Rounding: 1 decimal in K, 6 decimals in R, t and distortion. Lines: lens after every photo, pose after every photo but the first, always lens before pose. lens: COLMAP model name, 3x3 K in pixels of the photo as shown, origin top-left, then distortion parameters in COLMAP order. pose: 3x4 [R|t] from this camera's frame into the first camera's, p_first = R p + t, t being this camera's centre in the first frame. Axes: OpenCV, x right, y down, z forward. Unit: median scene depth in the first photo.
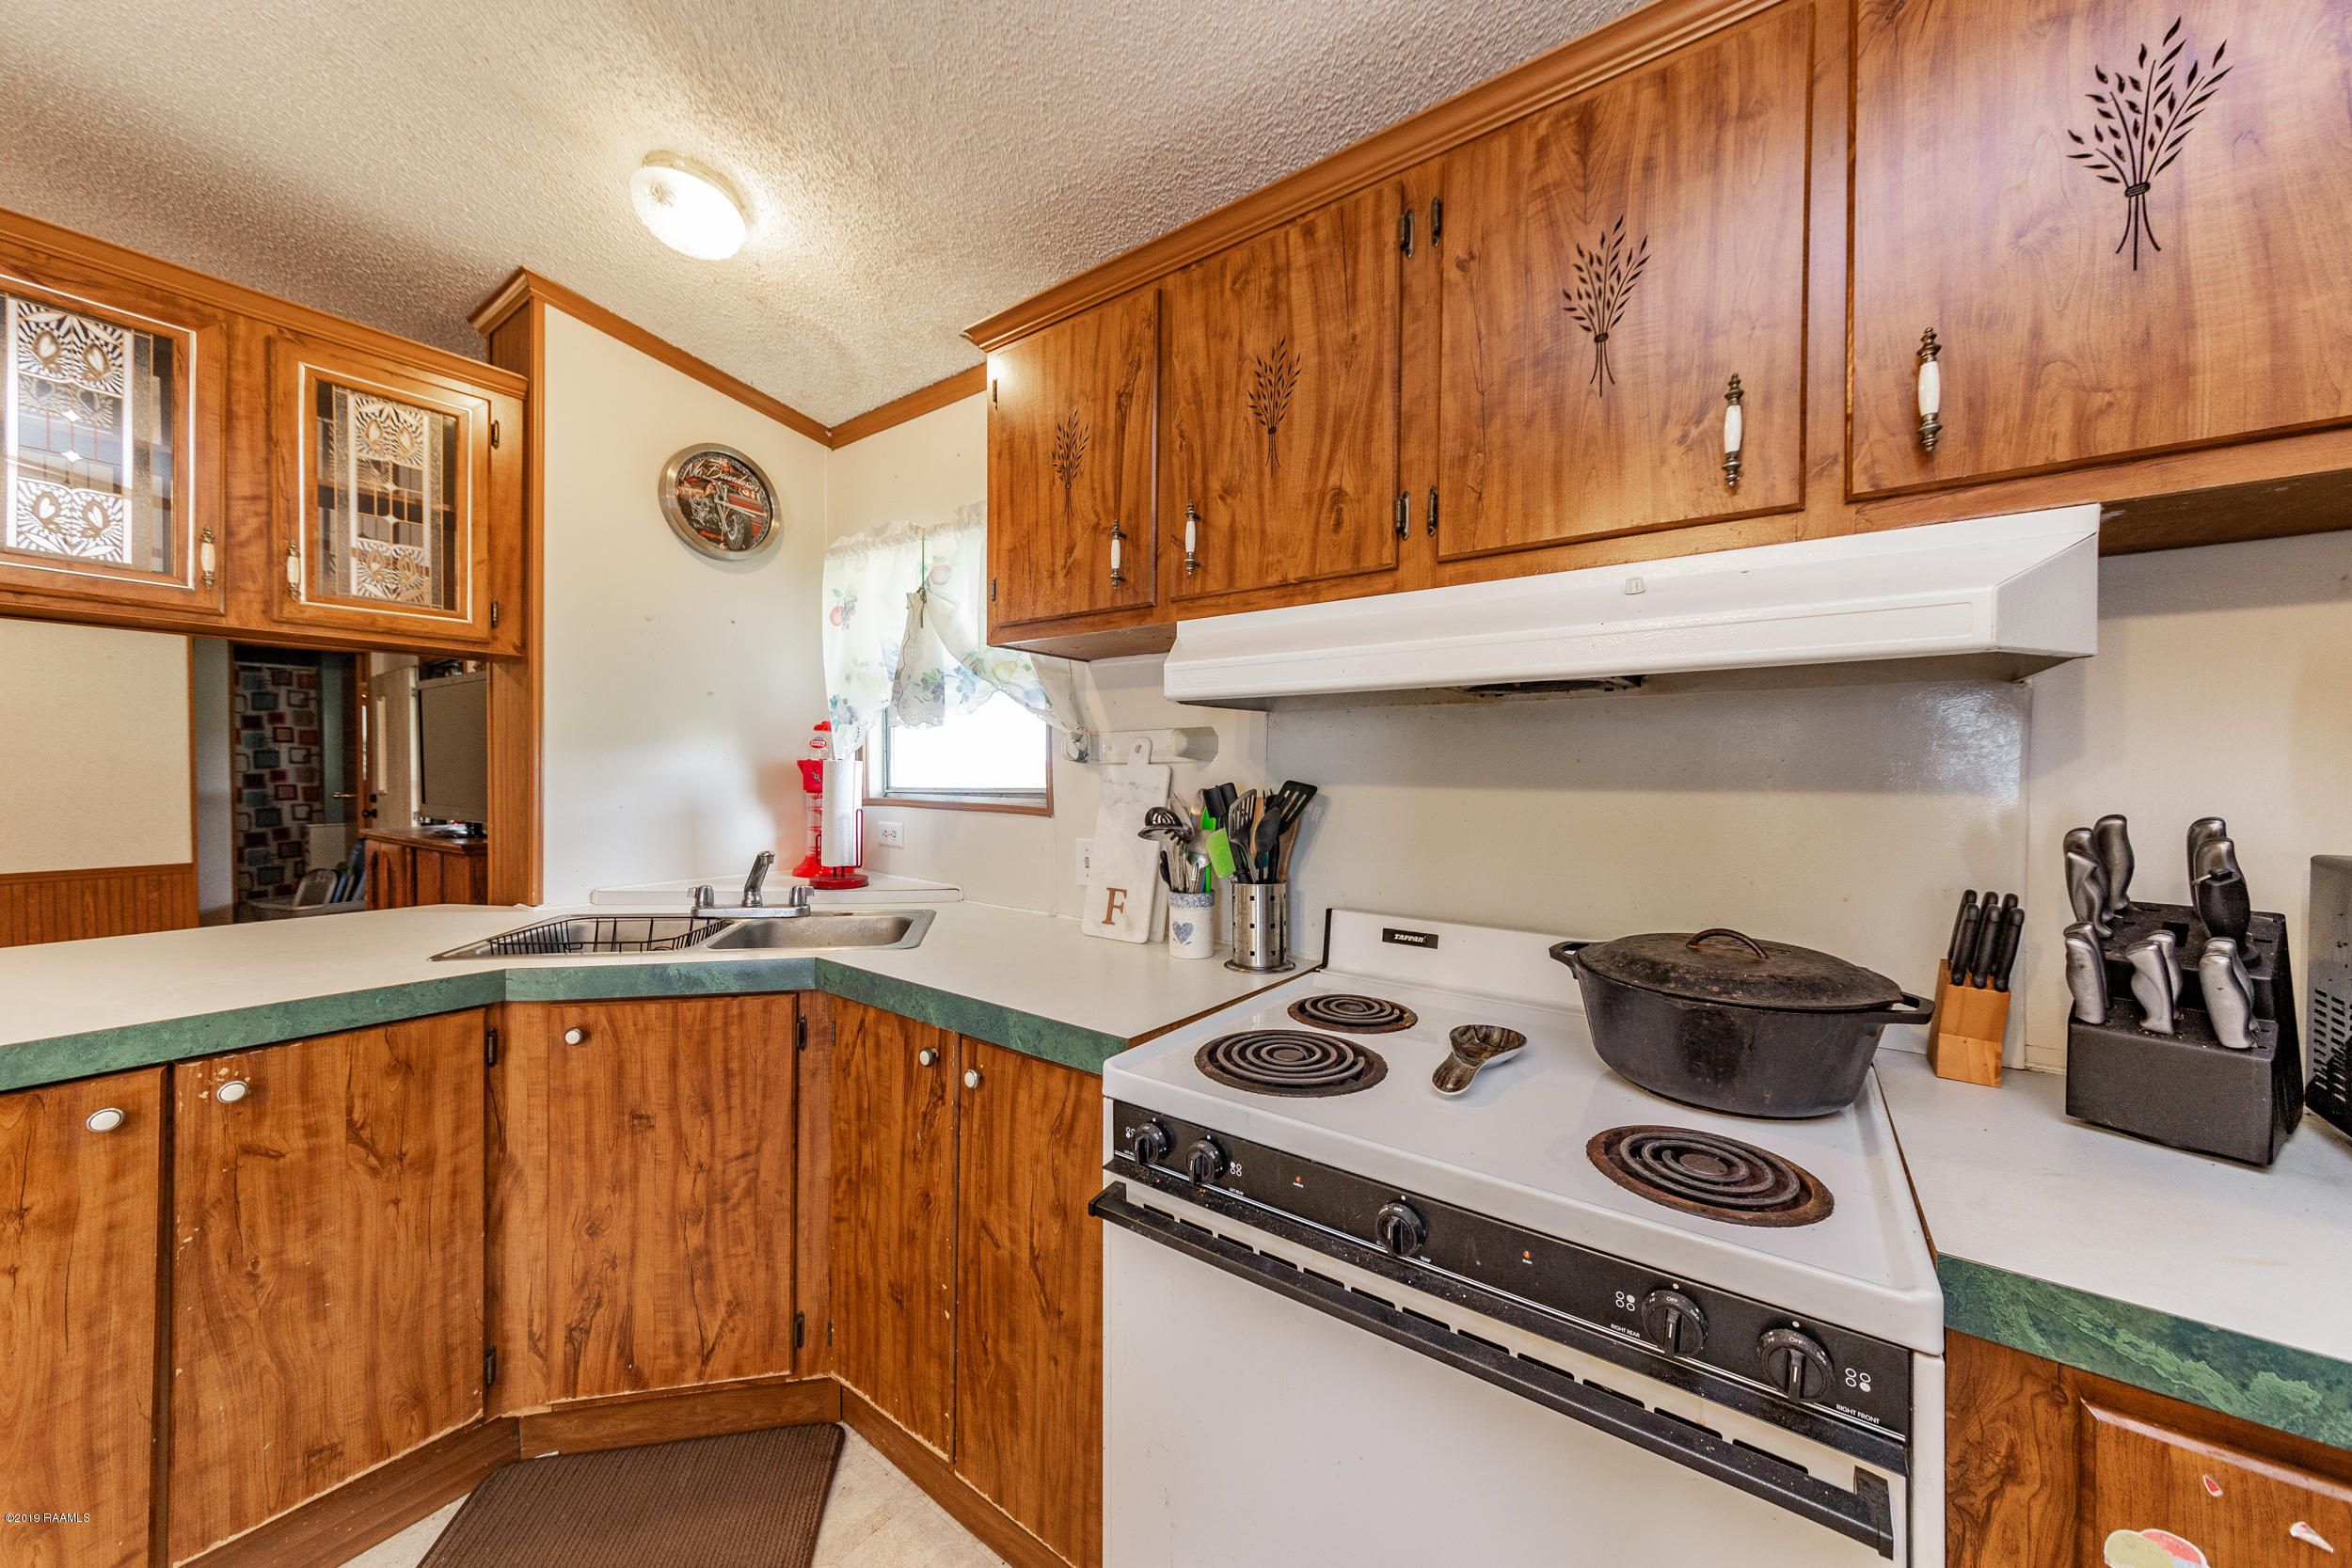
lens RADIAL K [[823.9, 0, 1187.8], [0, 823.9, 779.9], [0, 0, 1]] dist [0.000715, 0.002416]
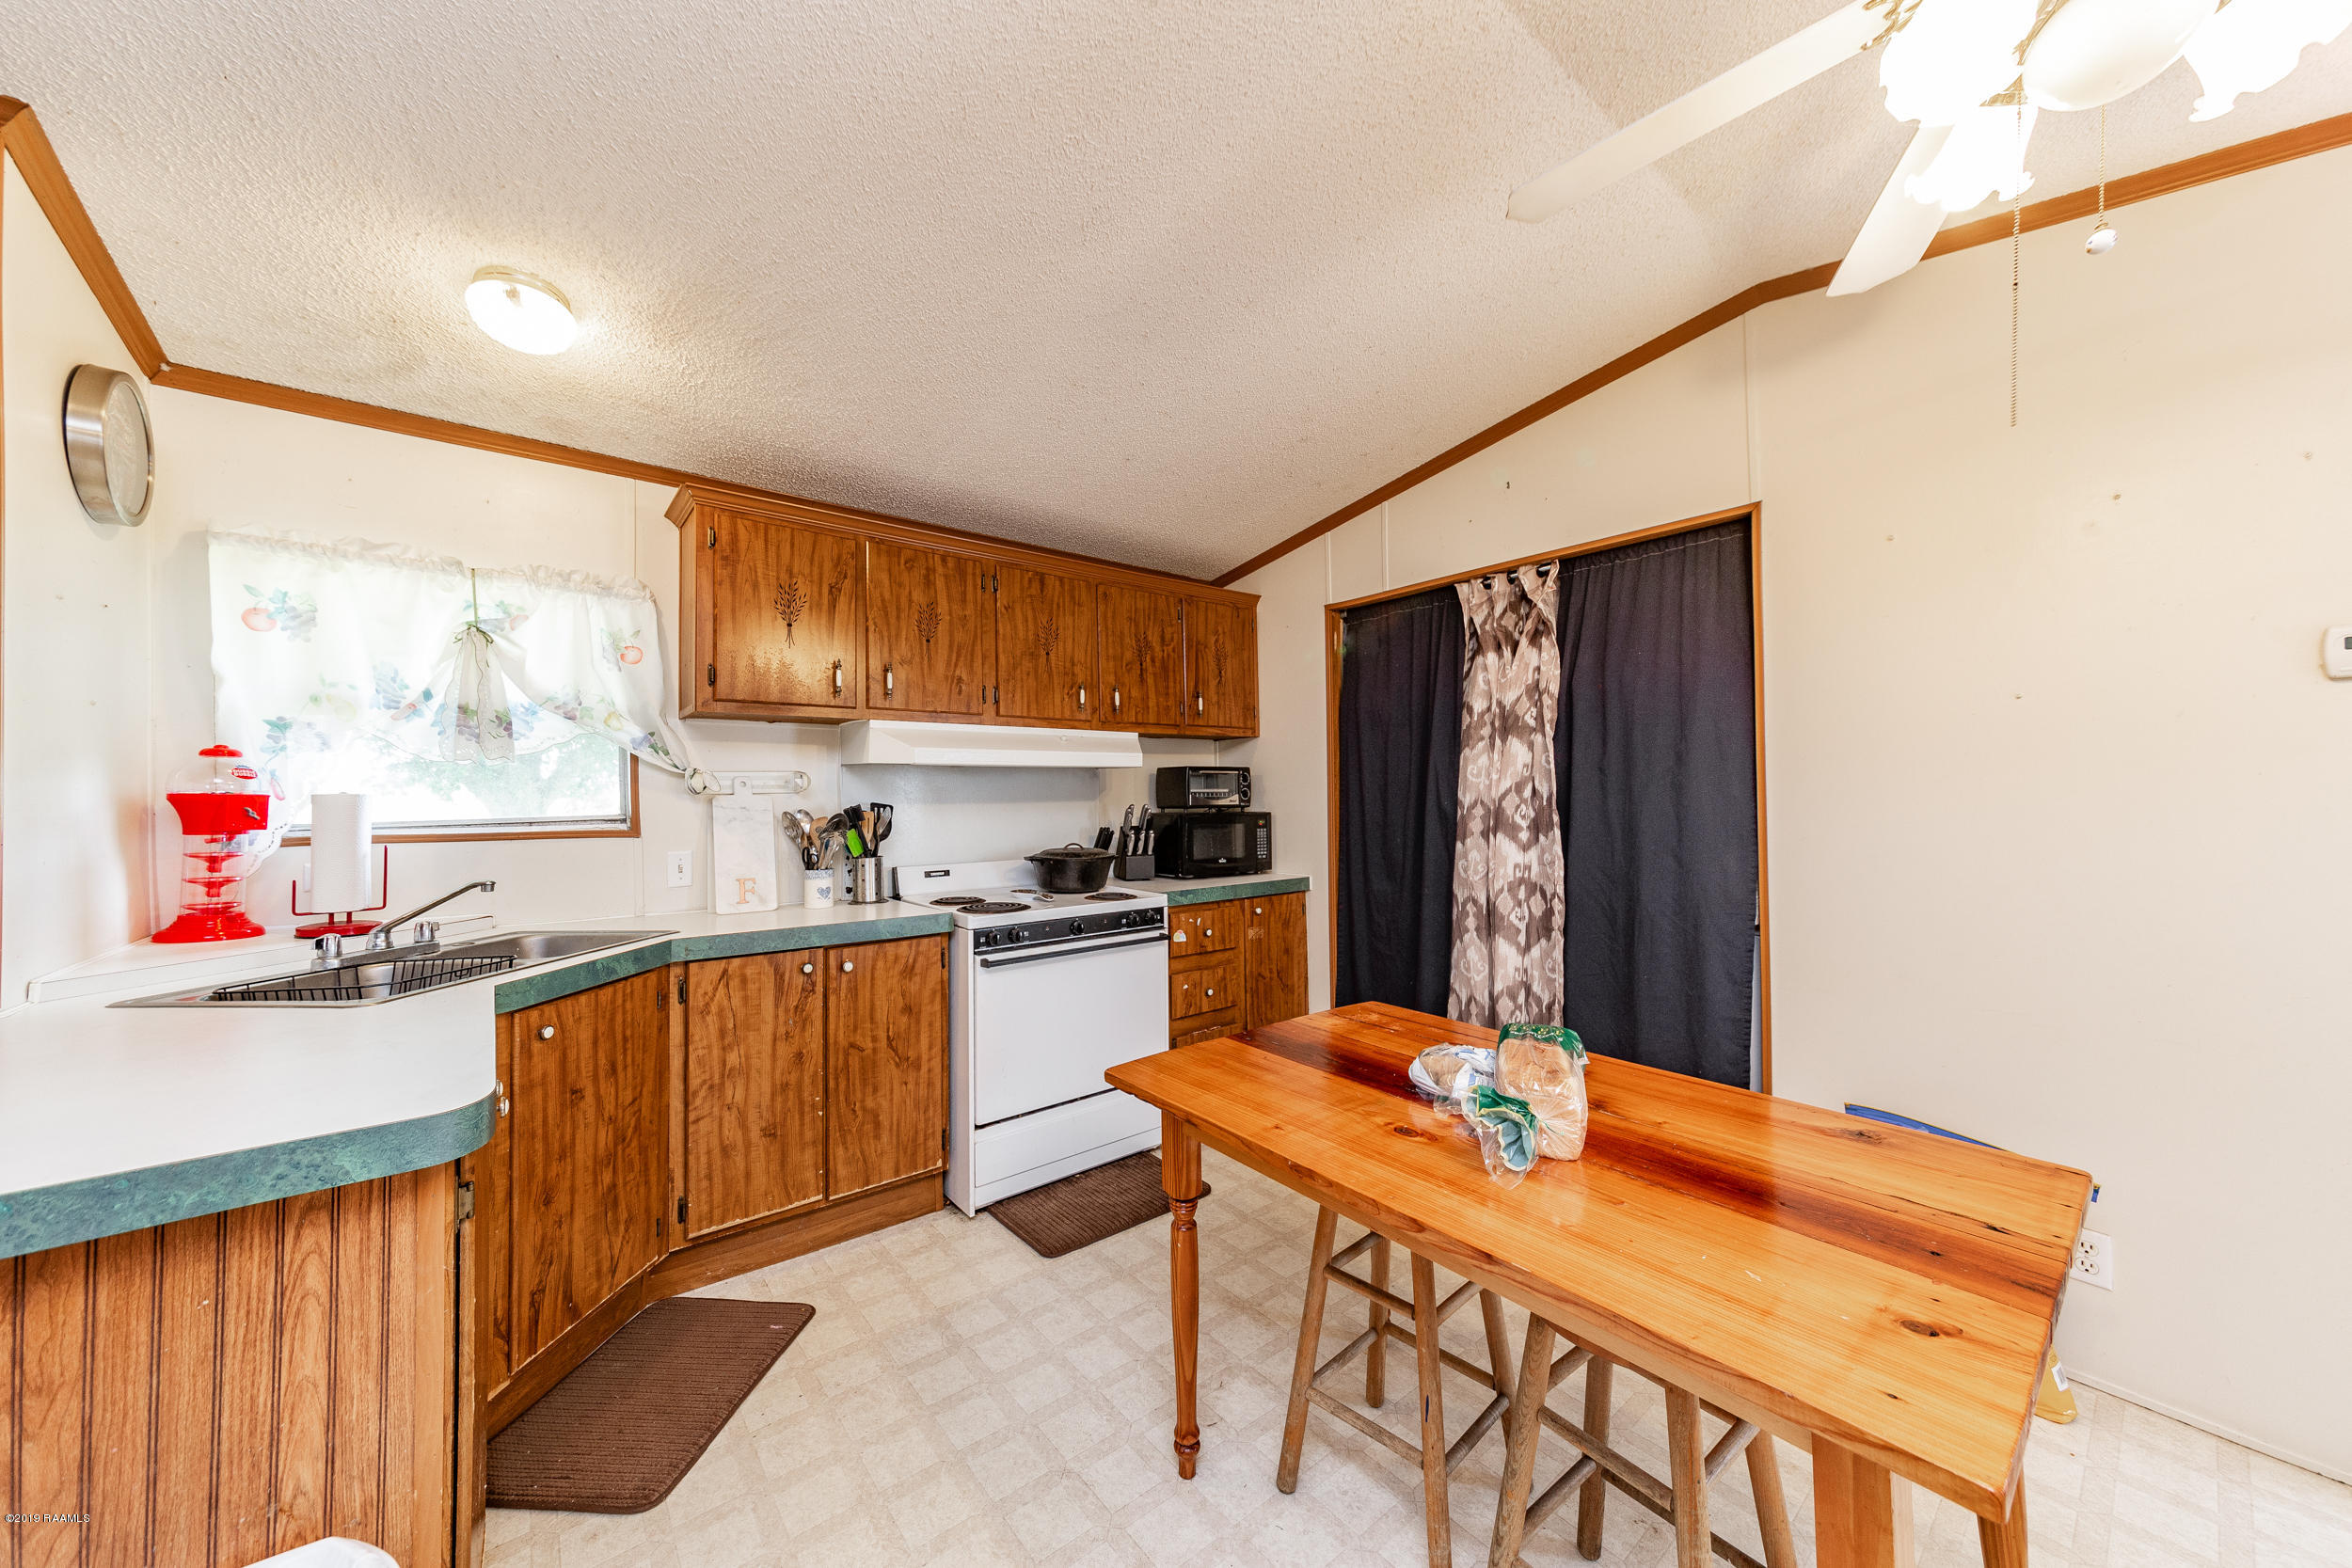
lens RADIAL K [[823.9, 0, 1175.9], [0, 823.9, 777.0], [0, 0, 1]] dist [0.000715, 0.002416]
pose [[0.261354, 0.008860, 0.965202, -1.622682], [0.018550, 0.999727, -0.014199, -0.018782], [-0.965065, 0.021616, 0.261119, -0.173498]]
